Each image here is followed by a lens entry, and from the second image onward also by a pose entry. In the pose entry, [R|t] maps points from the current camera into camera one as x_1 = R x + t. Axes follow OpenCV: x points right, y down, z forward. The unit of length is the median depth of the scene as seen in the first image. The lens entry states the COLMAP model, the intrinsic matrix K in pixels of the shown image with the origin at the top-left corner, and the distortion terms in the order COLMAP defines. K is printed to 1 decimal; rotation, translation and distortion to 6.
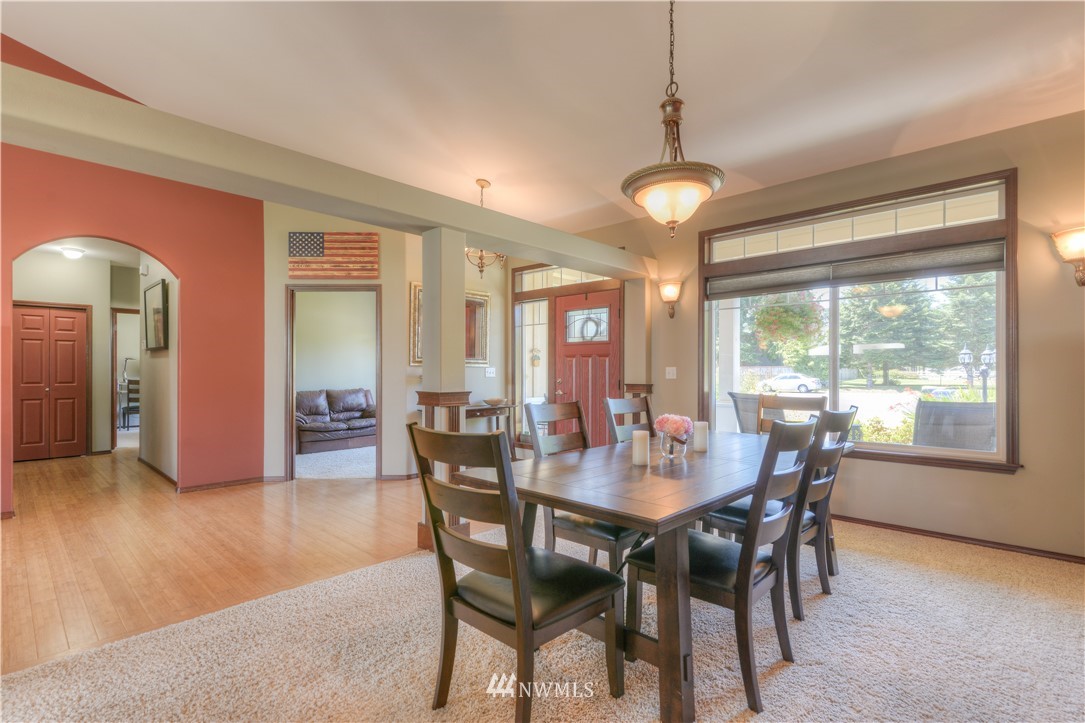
lens RADIAL K [[495.7, 0, 541.9], [0, 495.7, 370.4], [0, 0, 1]] dist [0.000612, 0.000156]
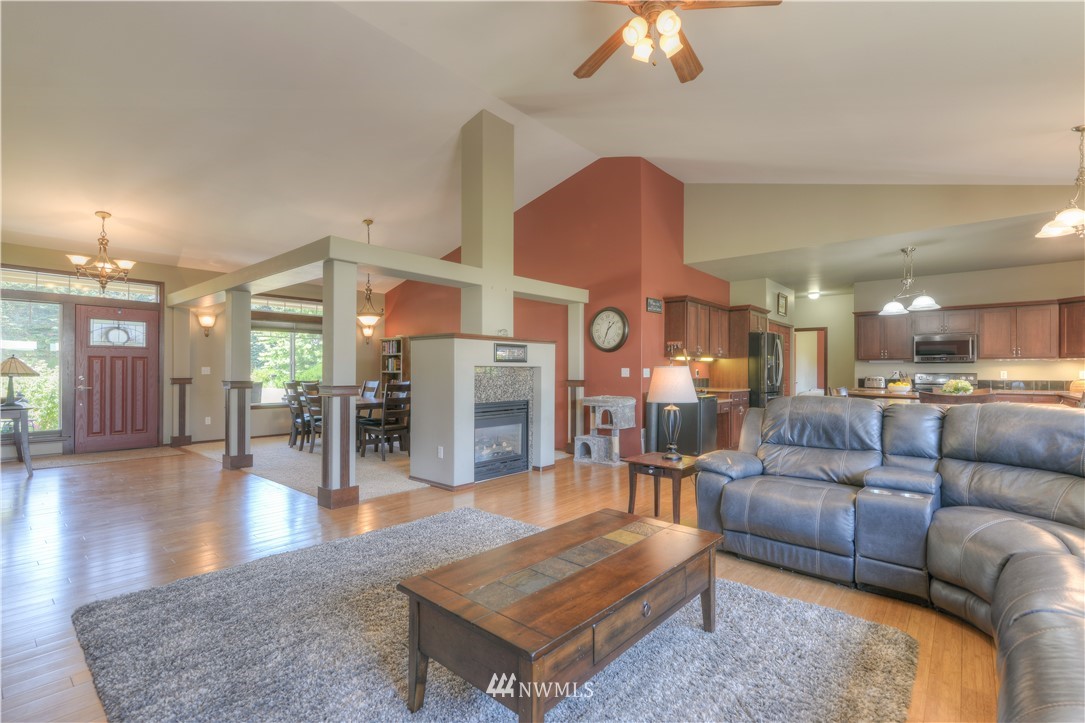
lens RADIAL K [[495.7, 0, 541.9], [0, 495.7, 370.4], [0, 0, 1]] dist [0.000612, 0.000156]
pose [[-0.032219, 0.002939, 0.999477, -1.257052], [-0.004474, 0.999985, -0.003084, 0.003093], [-0.999471, -0.004571, -0.032206, -0.038538]]
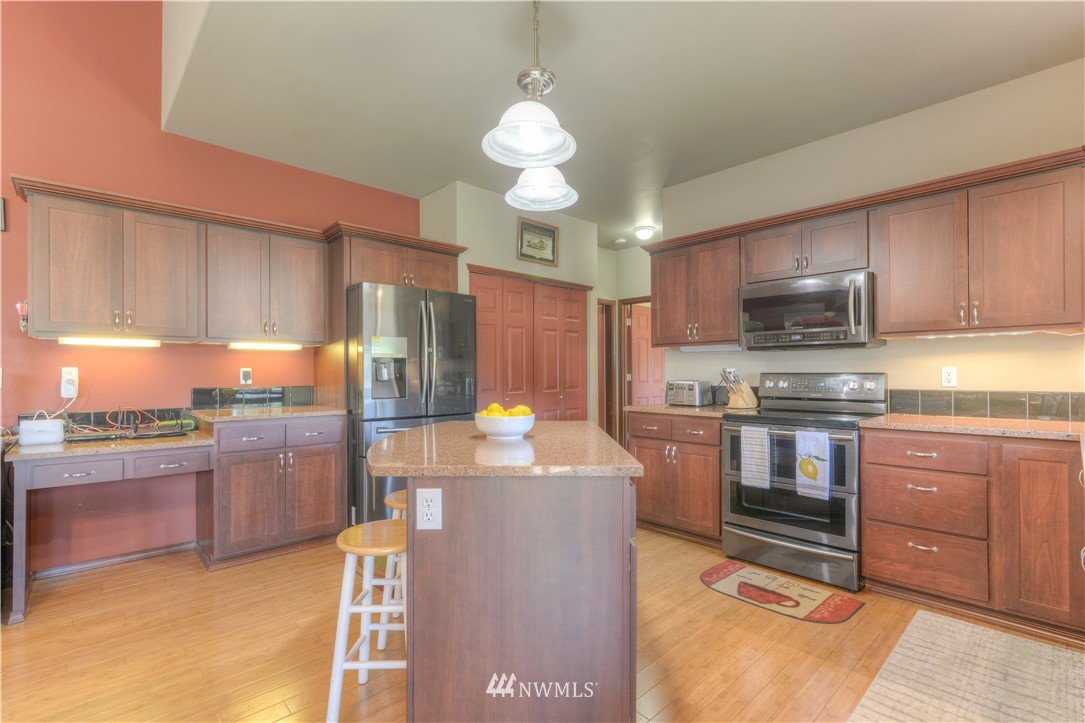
lens RADIAL K [[495.7, 0, 541.9], [0, 495.7, 370.4], [0, 0, 1]] dist [0.000612, 0.000156]
pose [[0.072782, 0.004136, 0.997339, -0.486754], [0.001627, 0.999990, -0.004266, 0.000866], [-0.997347, 0.001933, 0.072775, -0.963958]]
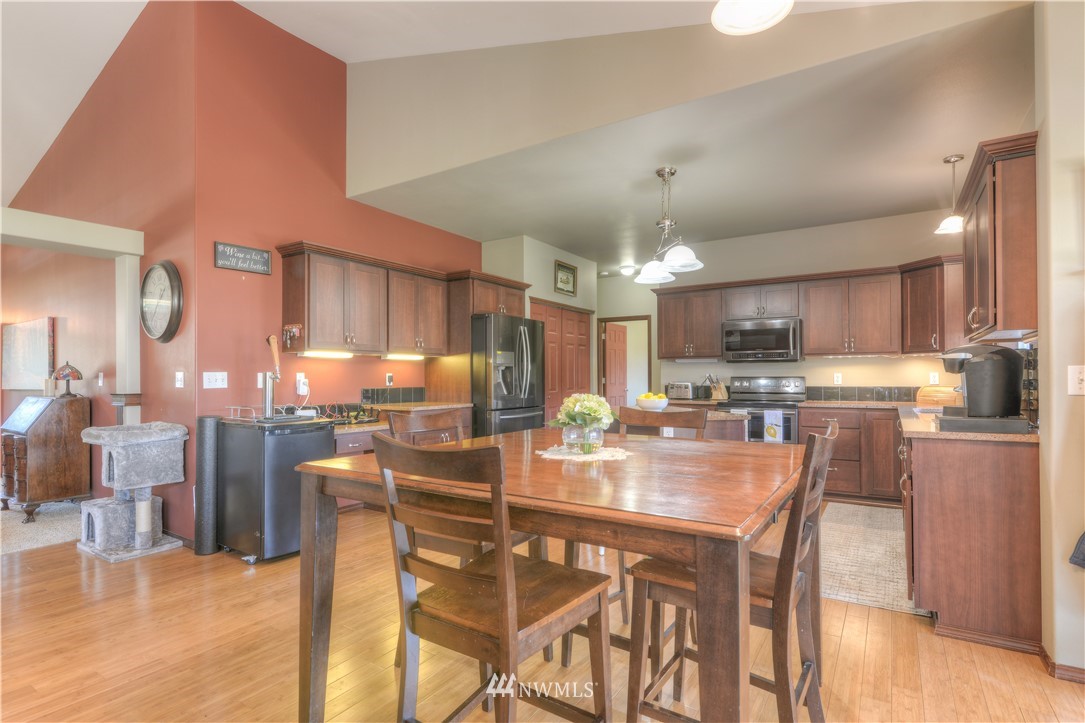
lens RADIAL K [[540.9, 0, 541.4], [0, 540.9, 373.9], [0, 0, 1]] dist [-0.001192, -0.000199]
pose [[-0.173303, 0.005895, 0.984851, -0.846078], [0.002458, 0.999982, -0.005553, 0.000975], [-0.984866, 0.001459, -0.173314, -0.621962]]
